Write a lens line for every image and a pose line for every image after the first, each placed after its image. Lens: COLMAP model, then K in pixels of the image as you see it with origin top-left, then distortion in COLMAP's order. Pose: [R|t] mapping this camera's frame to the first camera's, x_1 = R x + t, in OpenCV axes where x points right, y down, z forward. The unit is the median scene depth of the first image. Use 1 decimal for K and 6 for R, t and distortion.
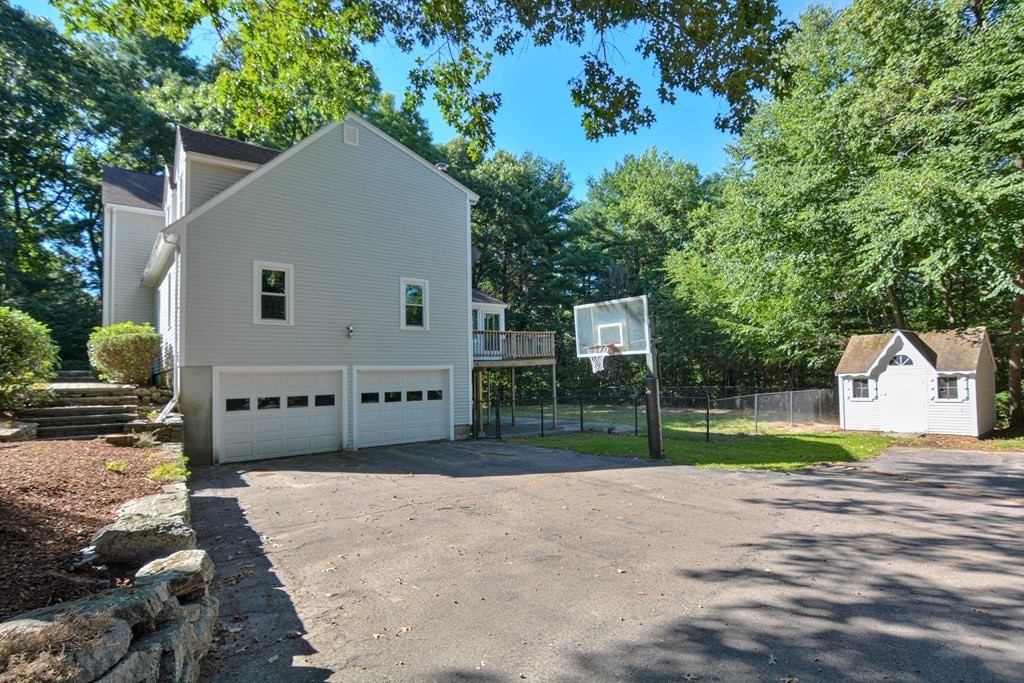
lens RADIAL K [[532.7, 0, 514.6], [0, 532.7, 368.2], [0, 0, 1]] dist [-0.032551, -0.000115]
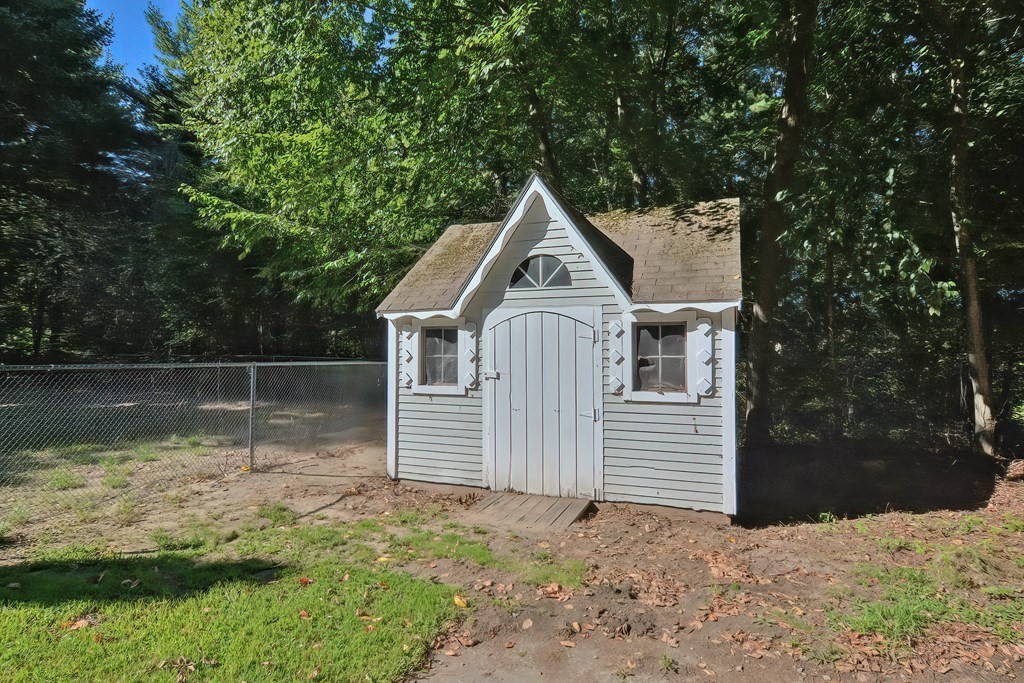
lens RADIAL K [[518.0, 0, 508.8], [0, 518.0, 359.2], [0, 0, 1]] dist [-0.031027, -0.000118]
pose [[0.877337, 0.018606, 0.479514, 0.570876], [-0.031587, 0.999320, 0.019017, 0.034028], [-0.478834, -0.031831, 0.877328, 0.729554]]
